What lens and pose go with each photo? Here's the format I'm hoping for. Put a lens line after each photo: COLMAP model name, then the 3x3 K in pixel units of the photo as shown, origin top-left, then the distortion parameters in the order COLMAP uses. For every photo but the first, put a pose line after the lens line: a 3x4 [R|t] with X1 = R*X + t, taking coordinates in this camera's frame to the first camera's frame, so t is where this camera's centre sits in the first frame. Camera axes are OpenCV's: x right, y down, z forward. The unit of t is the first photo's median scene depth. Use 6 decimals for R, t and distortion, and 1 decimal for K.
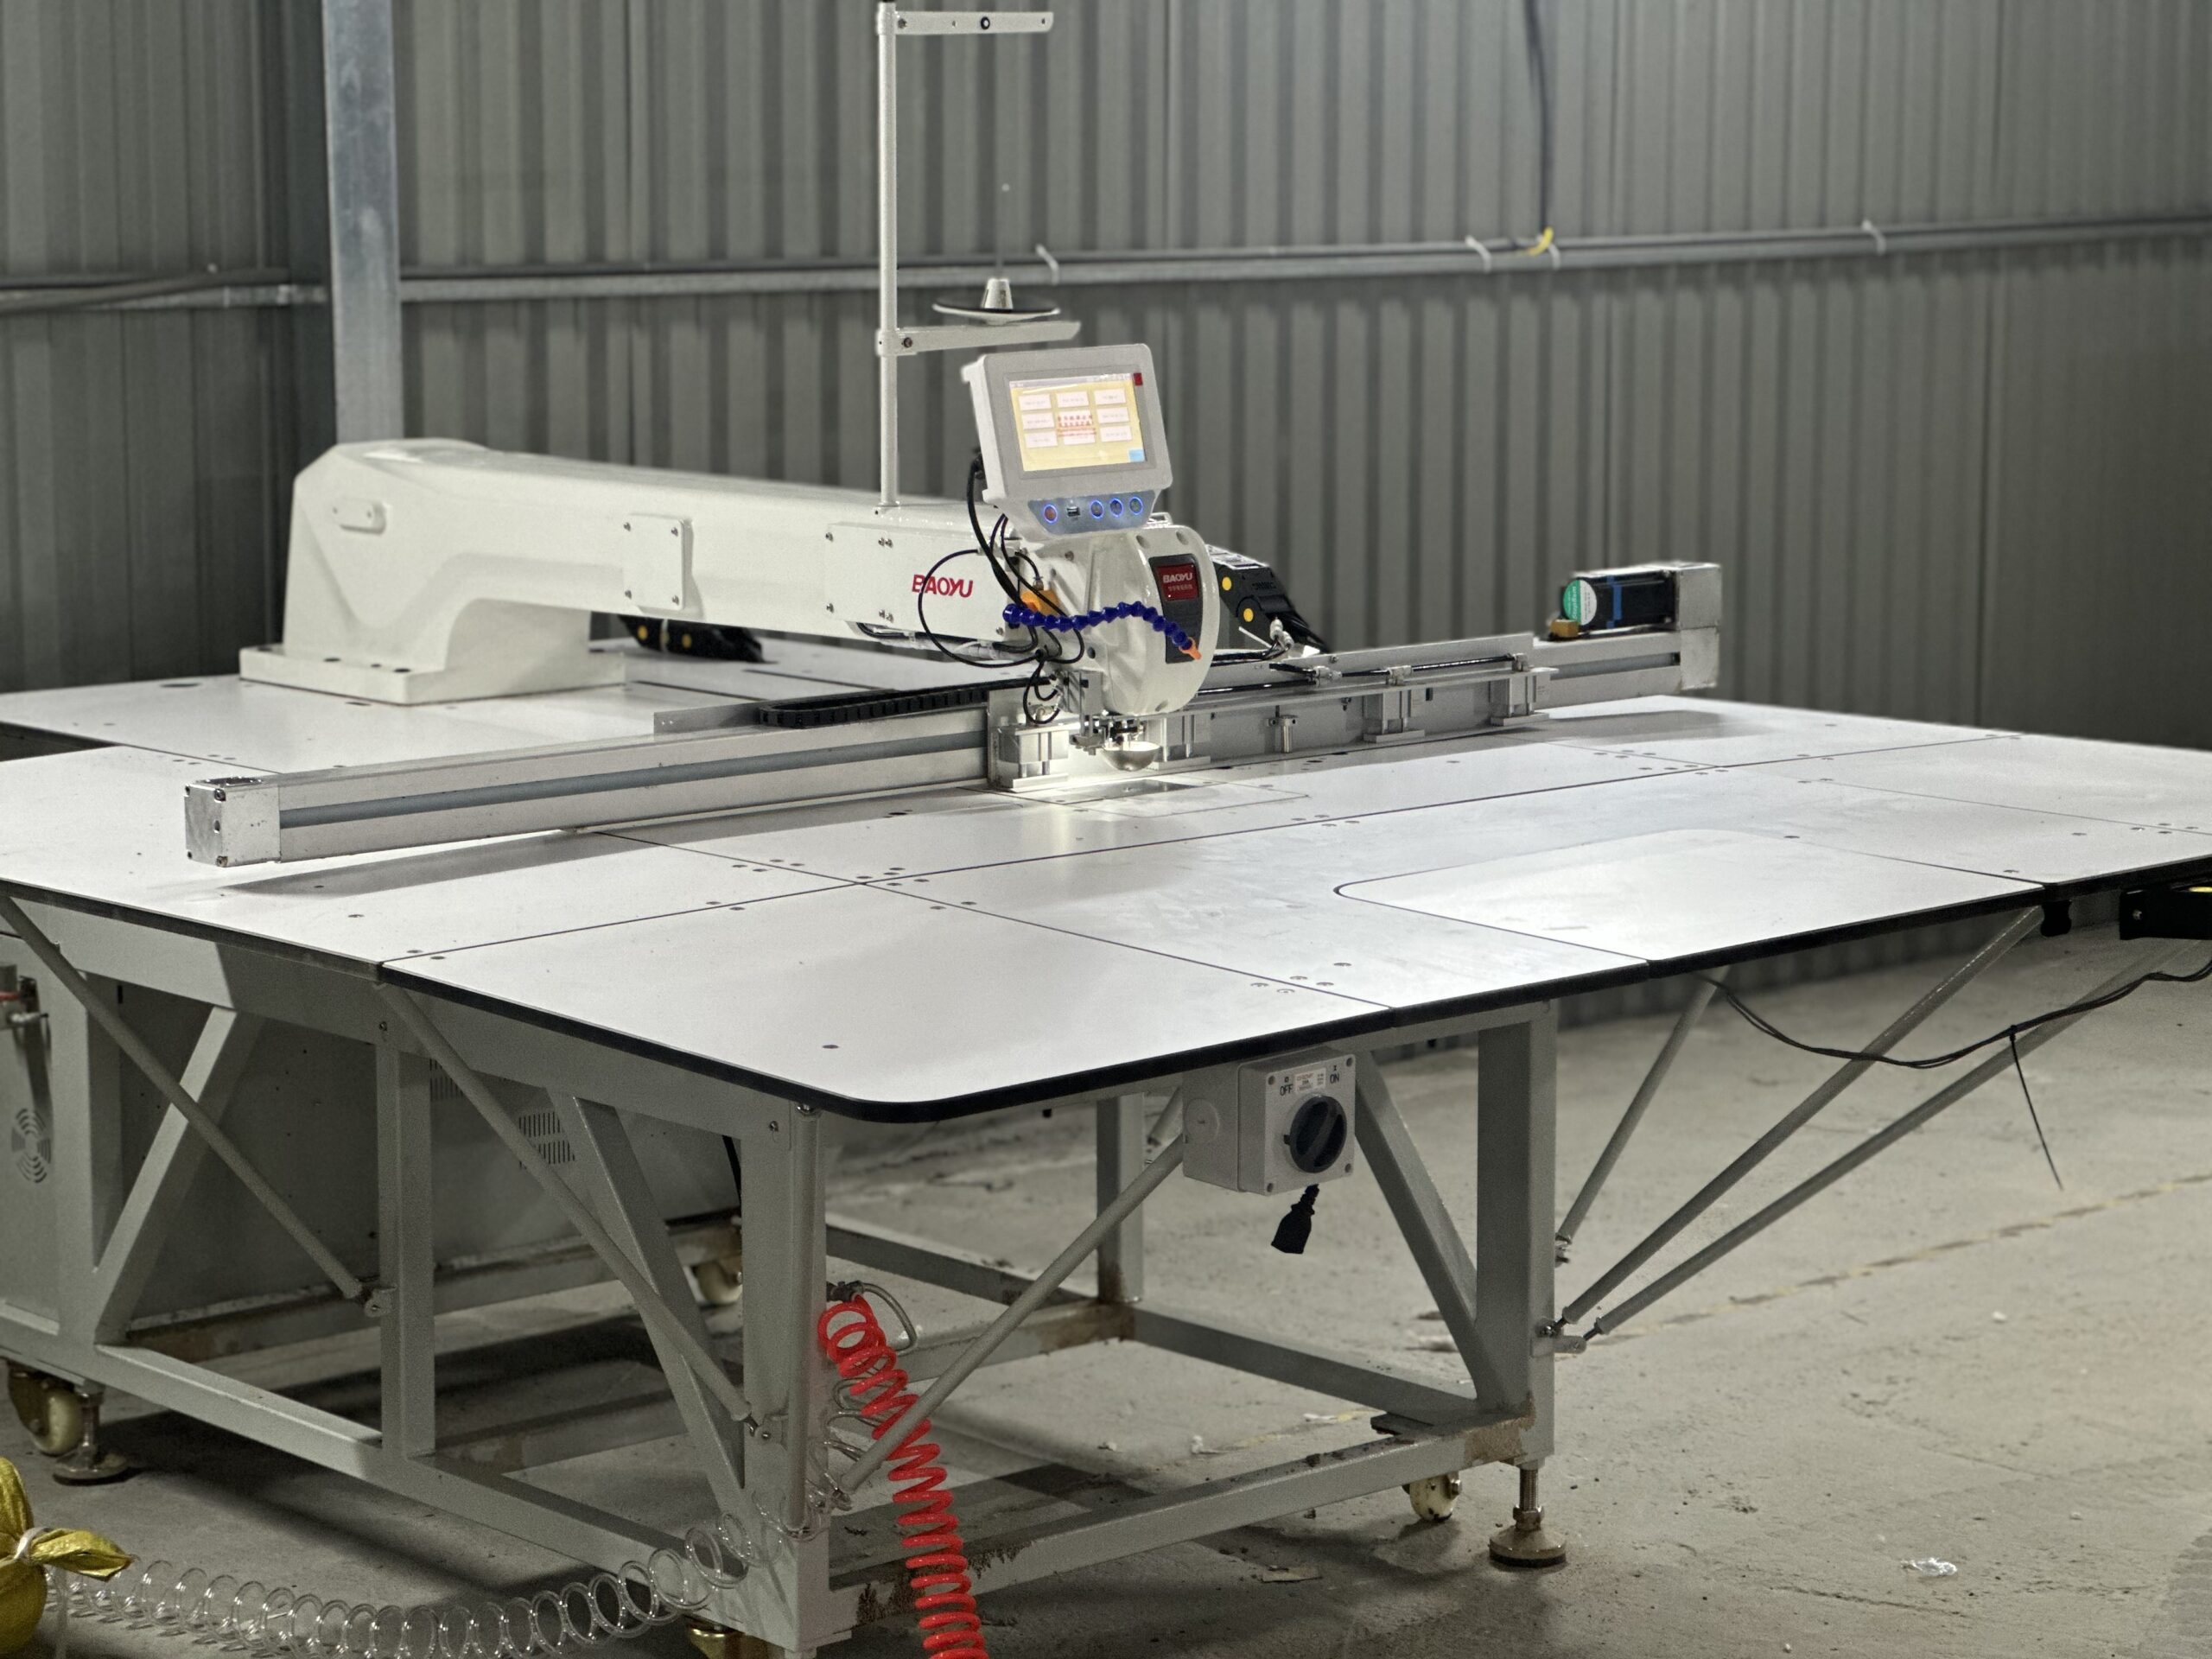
lens RADIAL K [[4986.3, 0, 1106.0], [0, 4986.3, 829.5], [0, 0, 1]] dist [-0.183540, 4.928167]
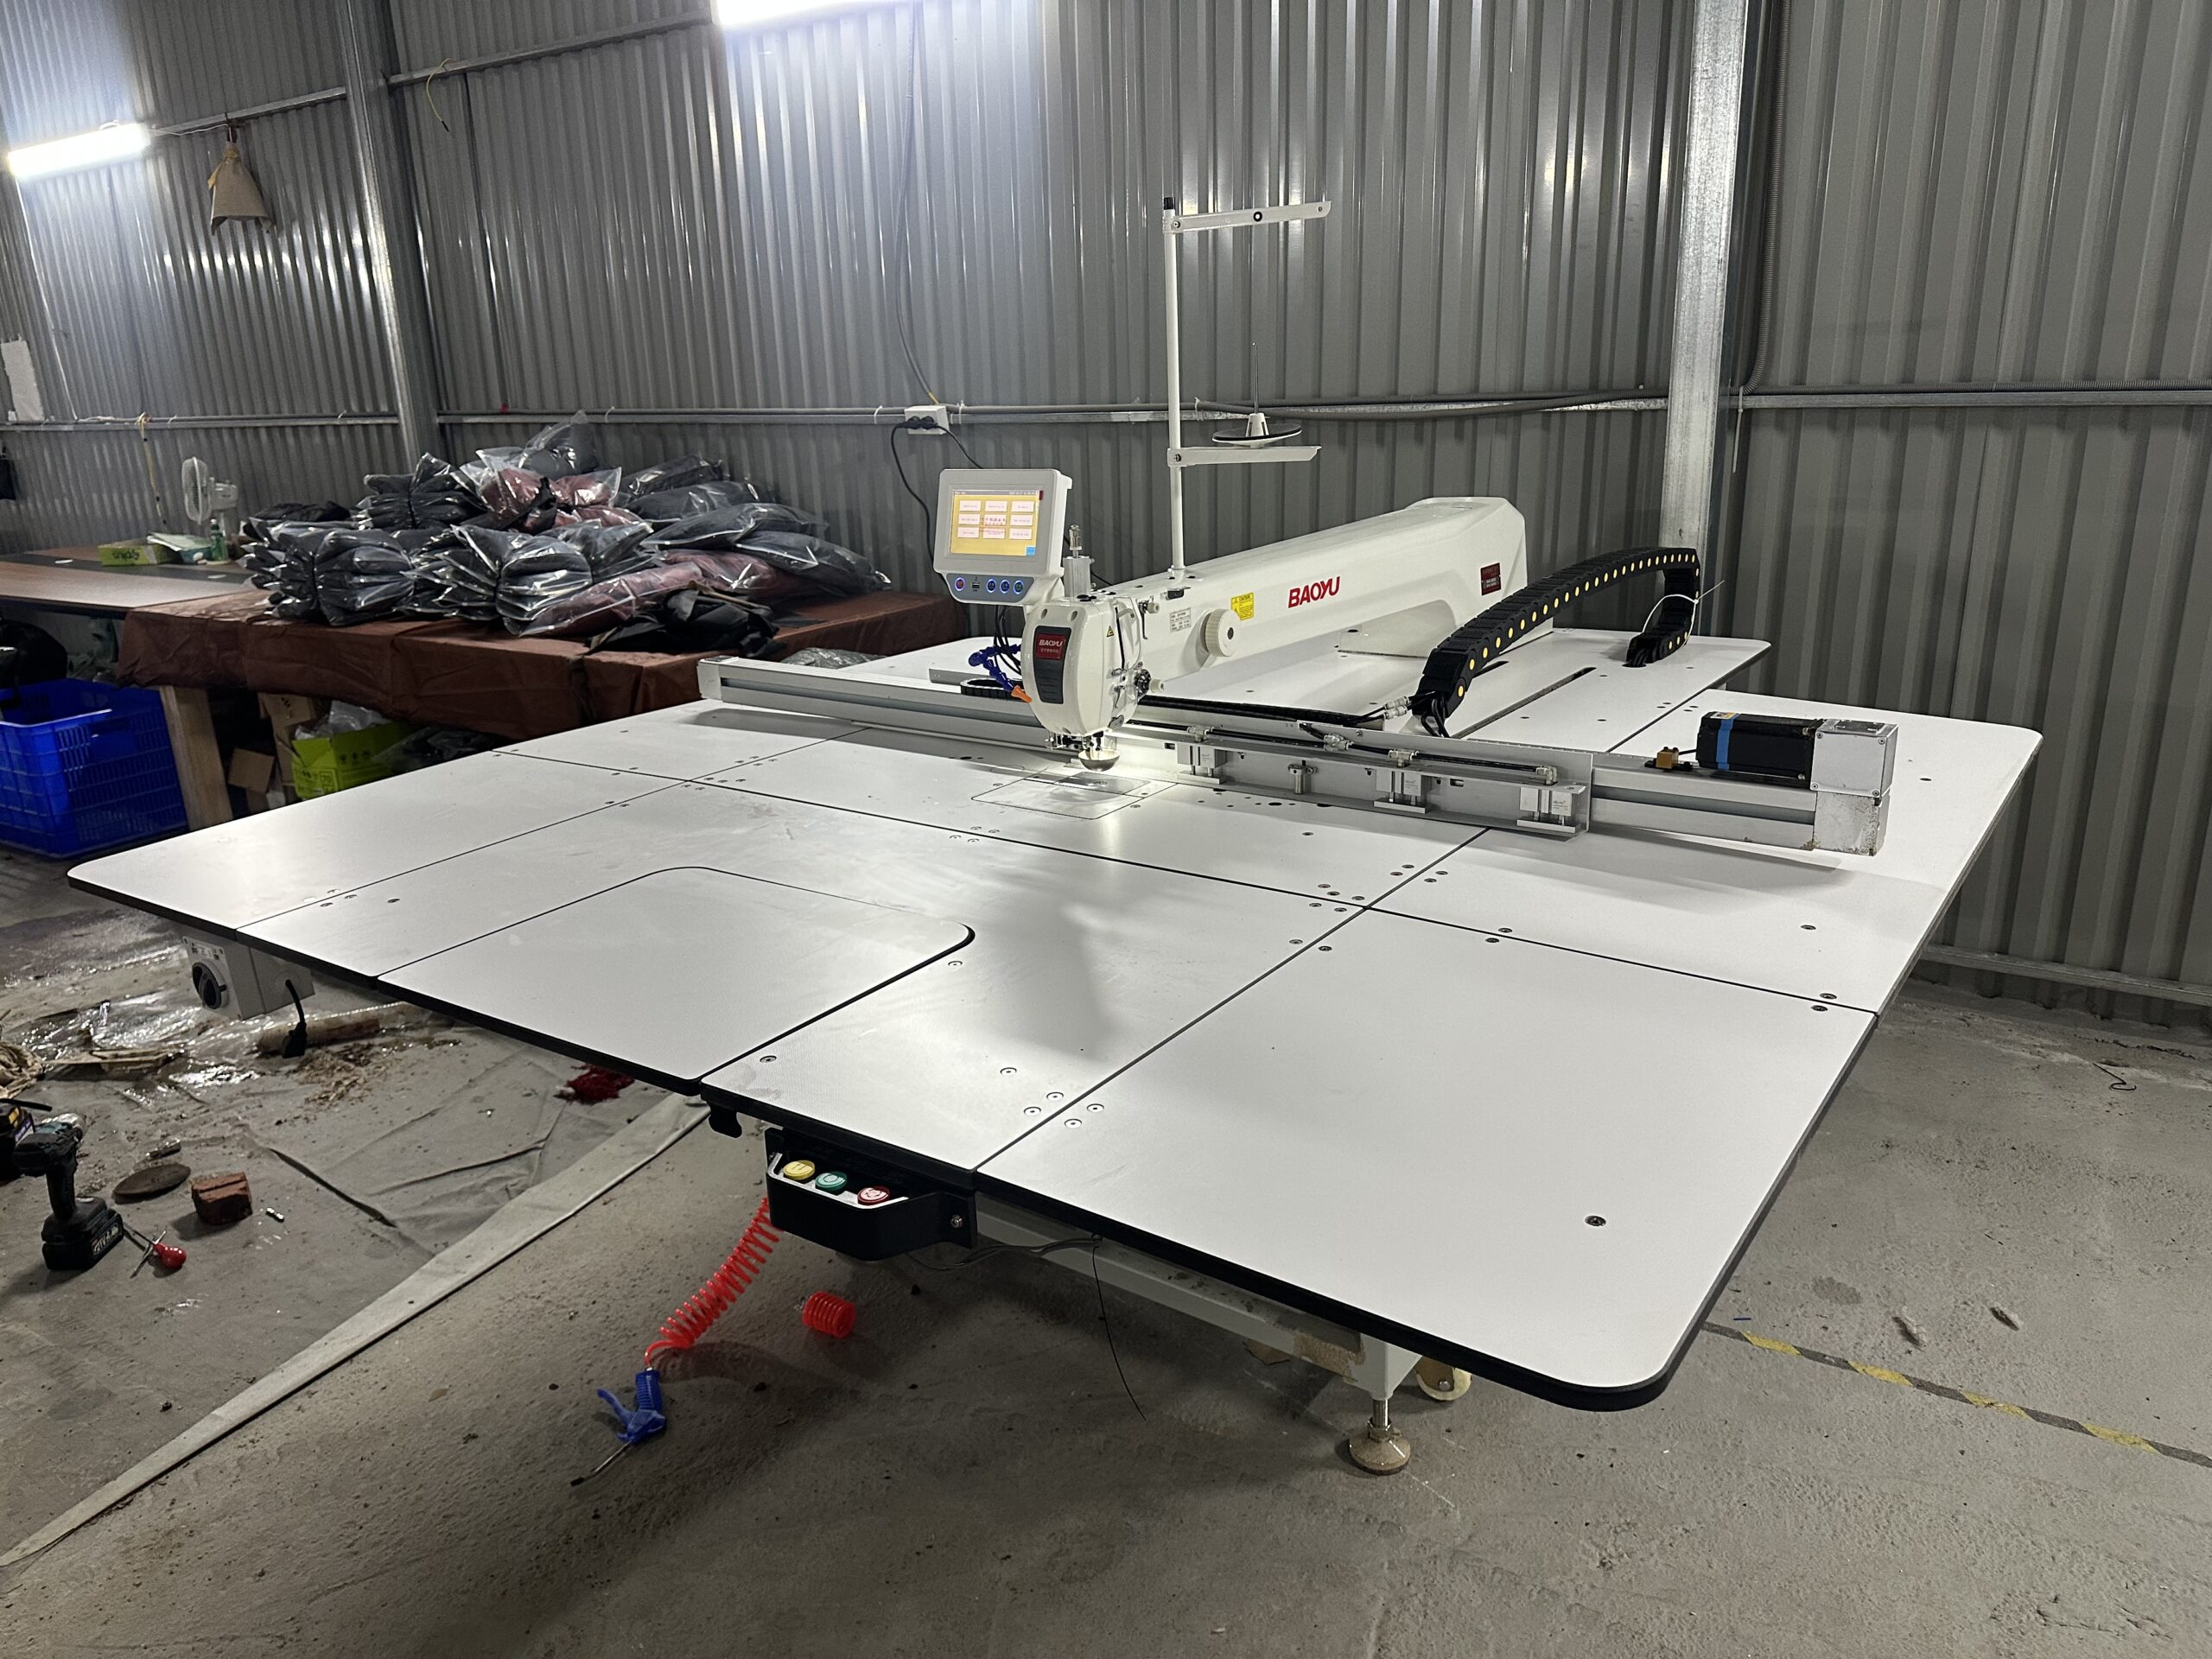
lens RADIAL K [[1534.1, 0, 1094.5], [0, 1534.1, 835.1], [0, 0, 1]] dist [0.197635, -0.425148]
pose [[0.218083, 0.281931, -0.934321, 0.407321], [-0.104532, 0.958605, 0.264859, -0.106999], [0.970316, 0.039906, 0.238526, 0.848022]]
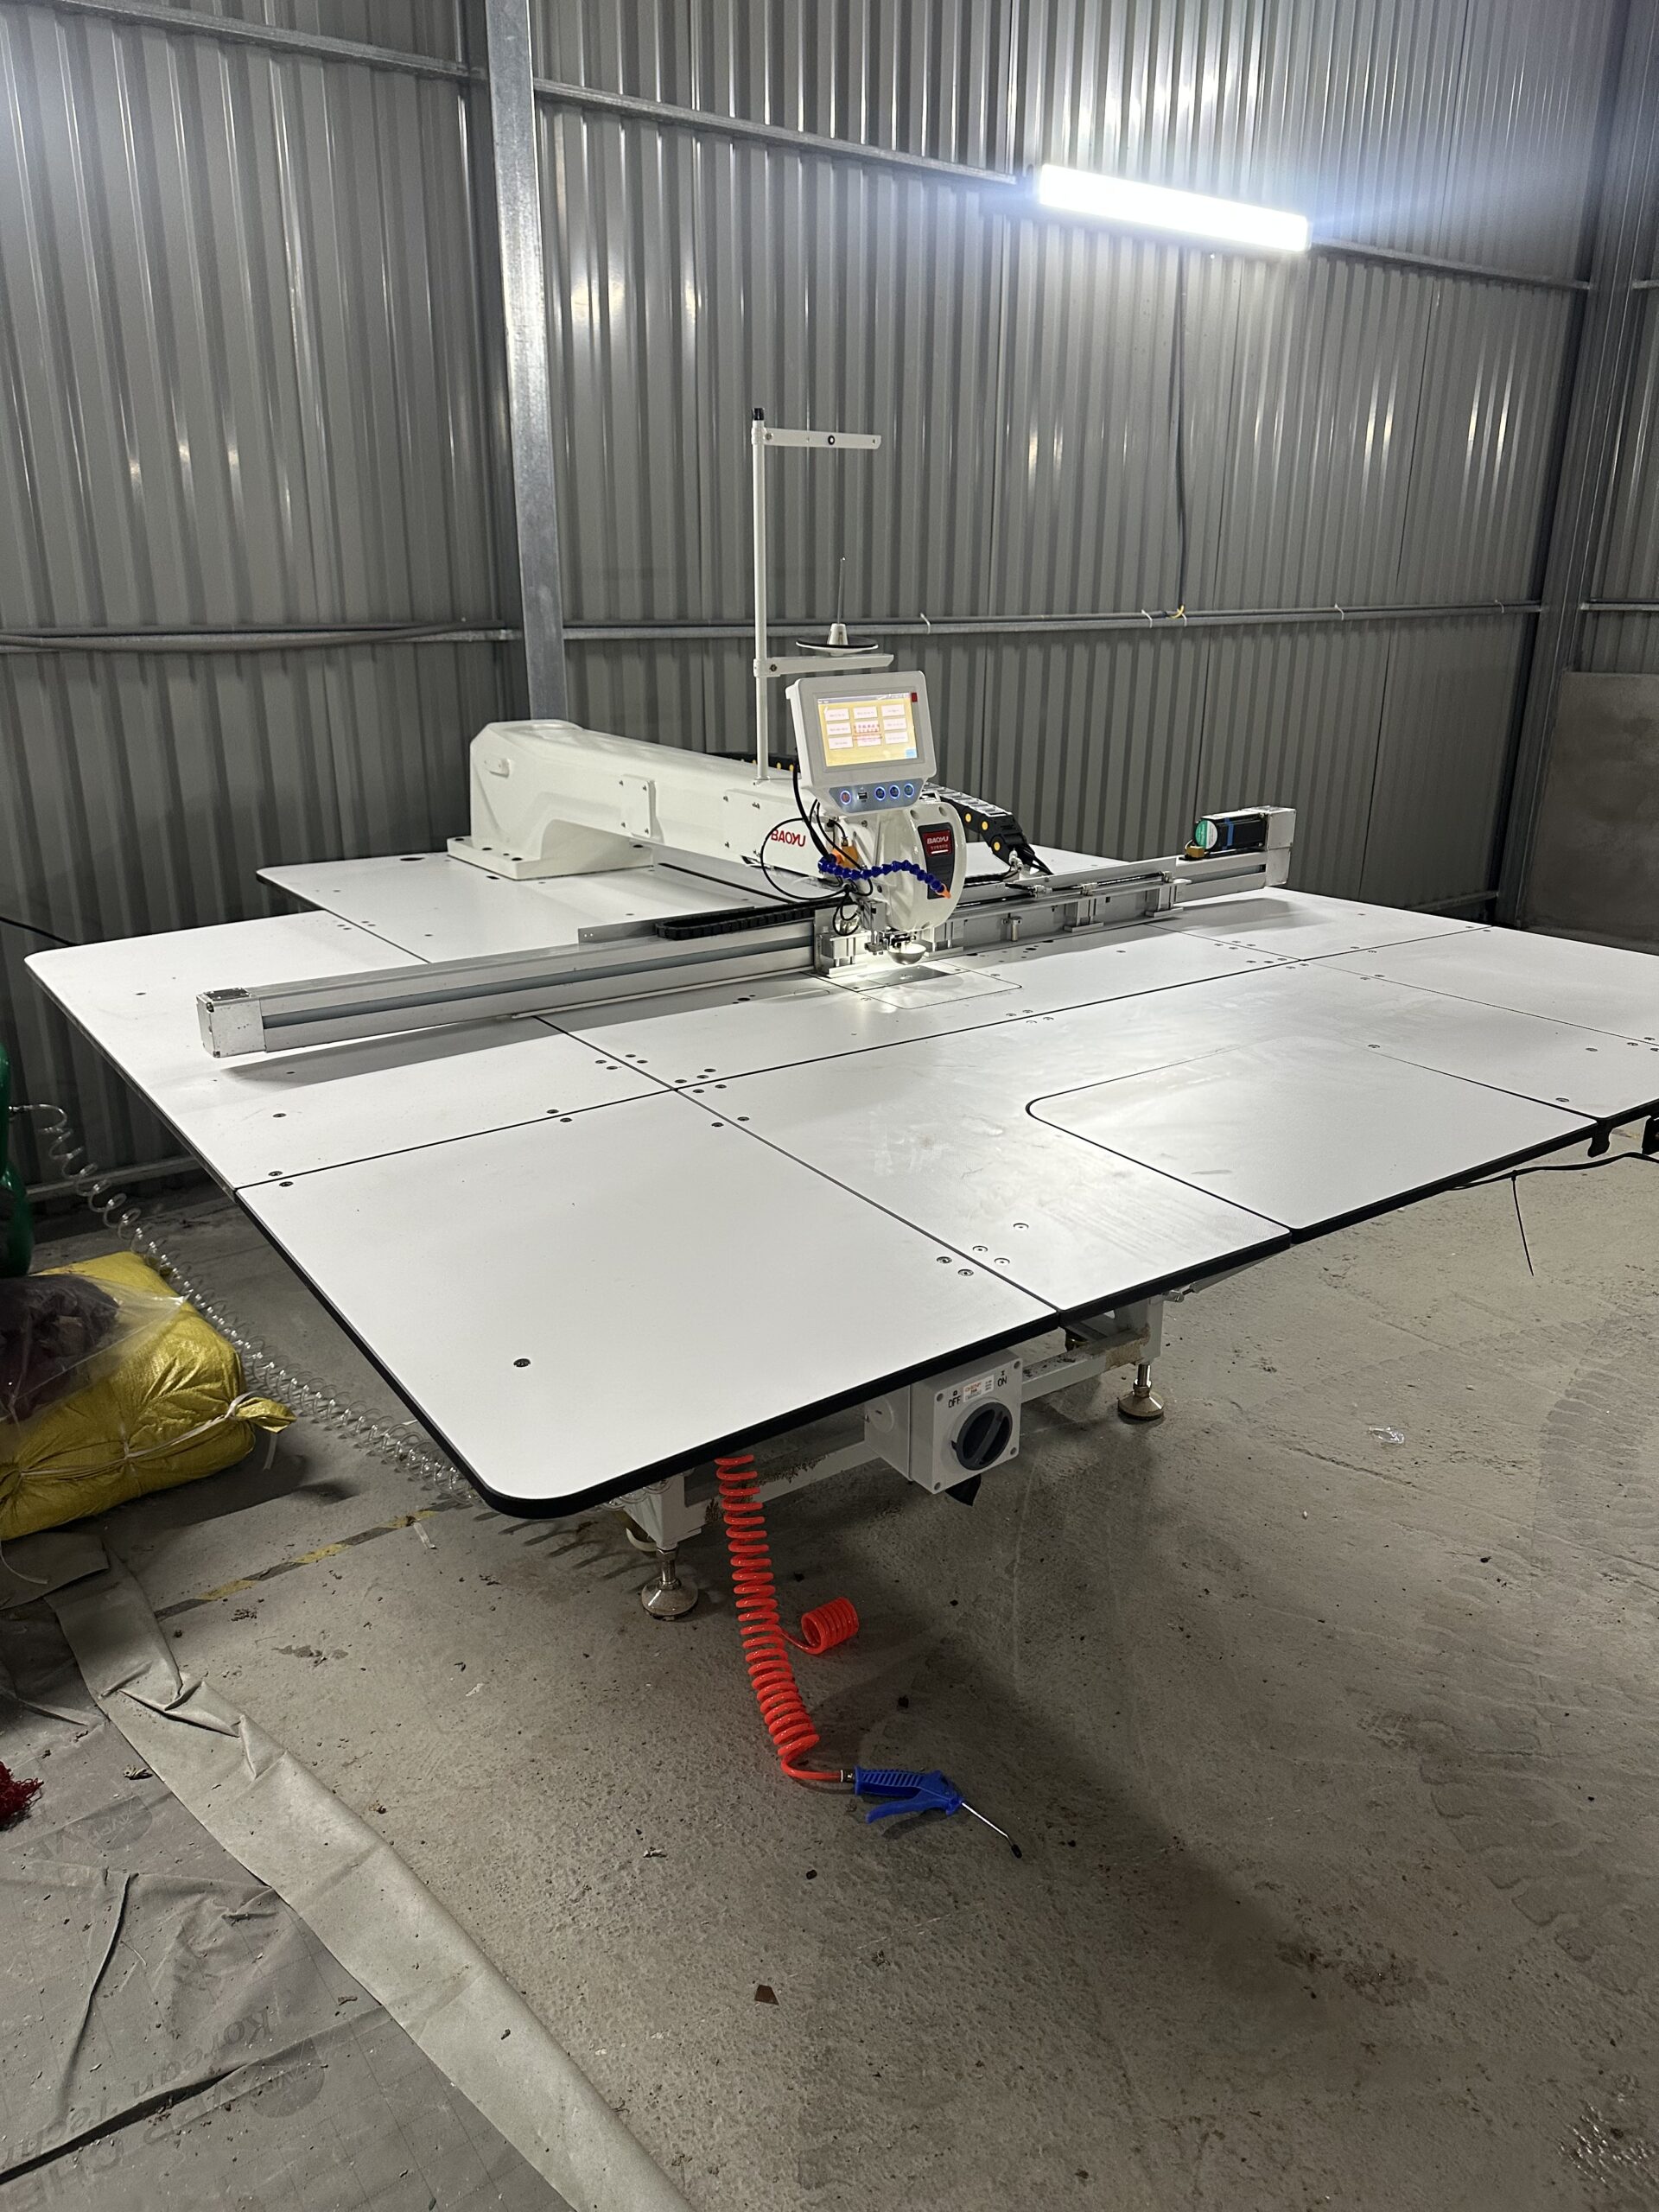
lens RADIAL K [[1534.1, 0, 822.6], [0, 1534.1, 1120.0], [0, 0, 1]] dist [0.197635, -0.425148]
pose [[0.993565, 0.039360, -0.106202, 0.029967], [-0.018702, 0.981817, 0.188906, -0.051124], [0.111706, -0.185704, 0.976236, 0.500500]]
